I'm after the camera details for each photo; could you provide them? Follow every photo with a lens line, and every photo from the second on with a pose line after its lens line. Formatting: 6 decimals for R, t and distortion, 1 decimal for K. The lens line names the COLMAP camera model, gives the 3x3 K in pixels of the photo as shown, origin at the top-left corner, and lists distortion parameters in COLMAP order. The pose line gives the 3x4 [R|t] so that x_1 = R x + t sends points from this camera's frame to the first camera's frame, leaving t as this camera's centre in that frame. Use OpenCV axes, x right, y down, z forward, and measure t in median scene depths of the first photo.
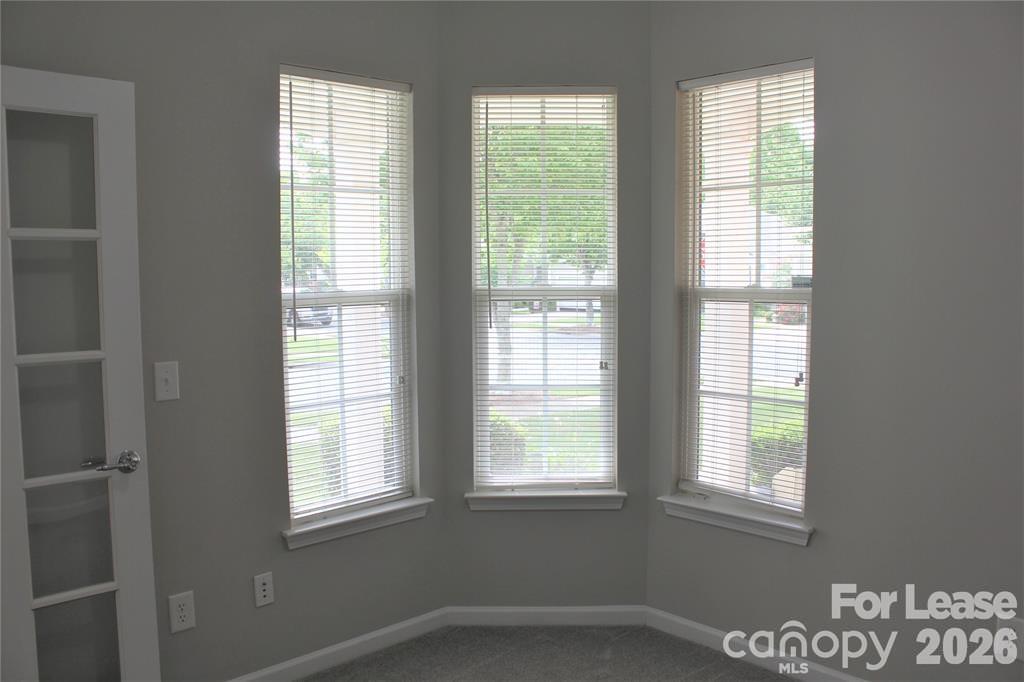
lens RADIAL K [[860.0, 0, 499.8], [0, 860.0, 342.1], [0, 0, 1]] dist [-0.168880, 0.159536]
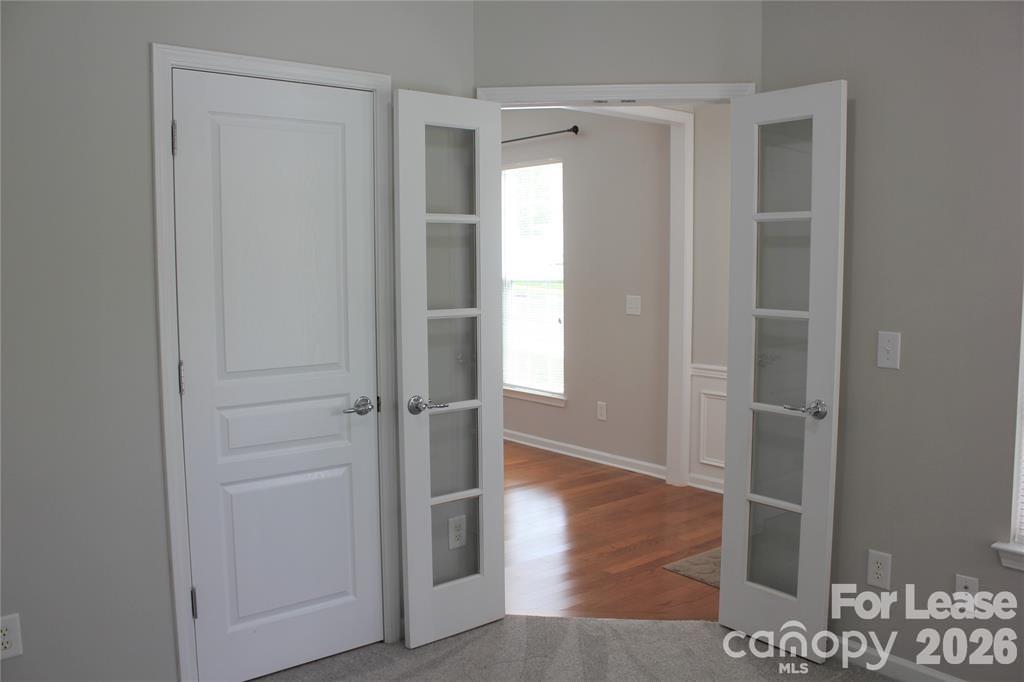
lens RADIAL K [[860.0, 0, 499.8], [0, 860.0, 342.1], [0, 0, 1]] dist [-0.168880, 0.159536]
pose [[-0.075178, 0.104010, -0.991731, 0.761090], [-0.083233, 0.990420, 0.110182, -0.043933], [0.993690, 0.090828, -0.065801, 0.643132]]
